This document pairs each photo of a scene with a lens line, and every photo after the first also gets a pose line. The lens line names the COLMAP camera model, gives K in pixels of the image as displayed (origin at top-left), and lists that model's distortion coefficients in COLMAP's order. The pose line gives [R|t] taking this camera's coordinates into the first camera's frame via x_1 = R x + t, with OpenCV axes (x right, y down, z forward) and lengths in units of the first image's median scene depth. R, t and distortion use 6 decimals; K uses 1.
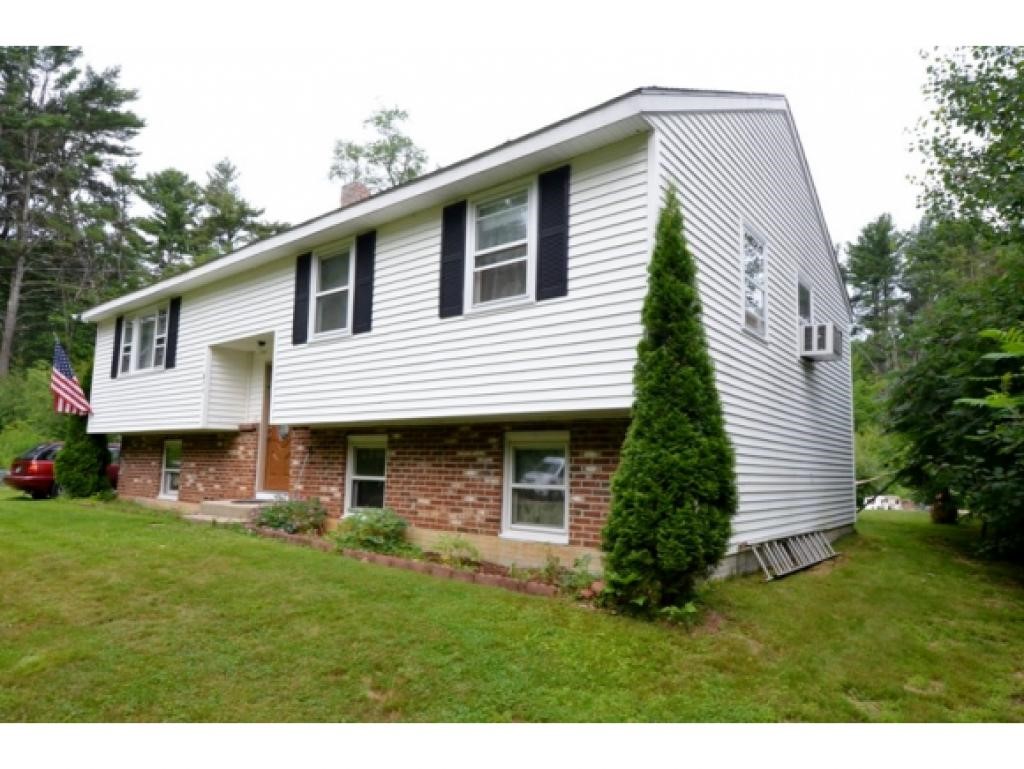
lens RADIAL K [[626.4, 0, 512.0], [0, 626.4, 384.5], [0, 0, 1]] dist [-0.001884, -0.000088]
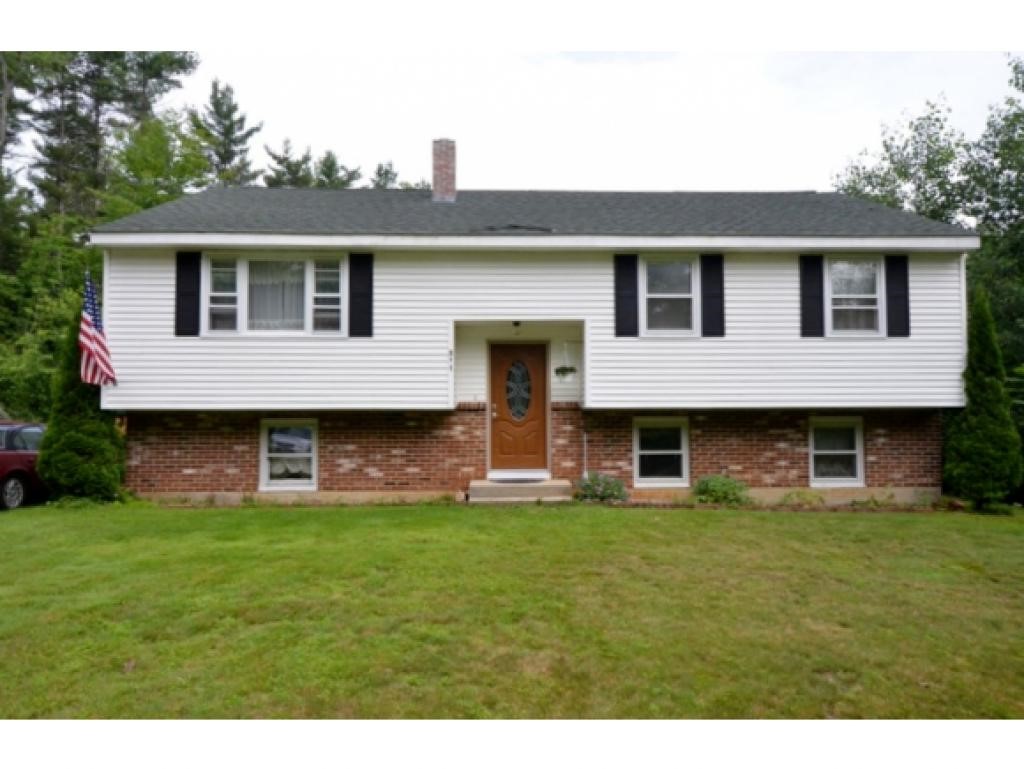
lens RADIAL K [[705.7, 0, 512.0], [0, 705.7, 384.5], [0, 0, 1]] dist [0.001907, 0.001509]
pose [[0.765114, 0.019736, 0.643592, -1.488320], [-0.063805, 0.996935, 0.045281, -0.026223], [-0.640726, -0.075710, 0.764028, 0.179919]]
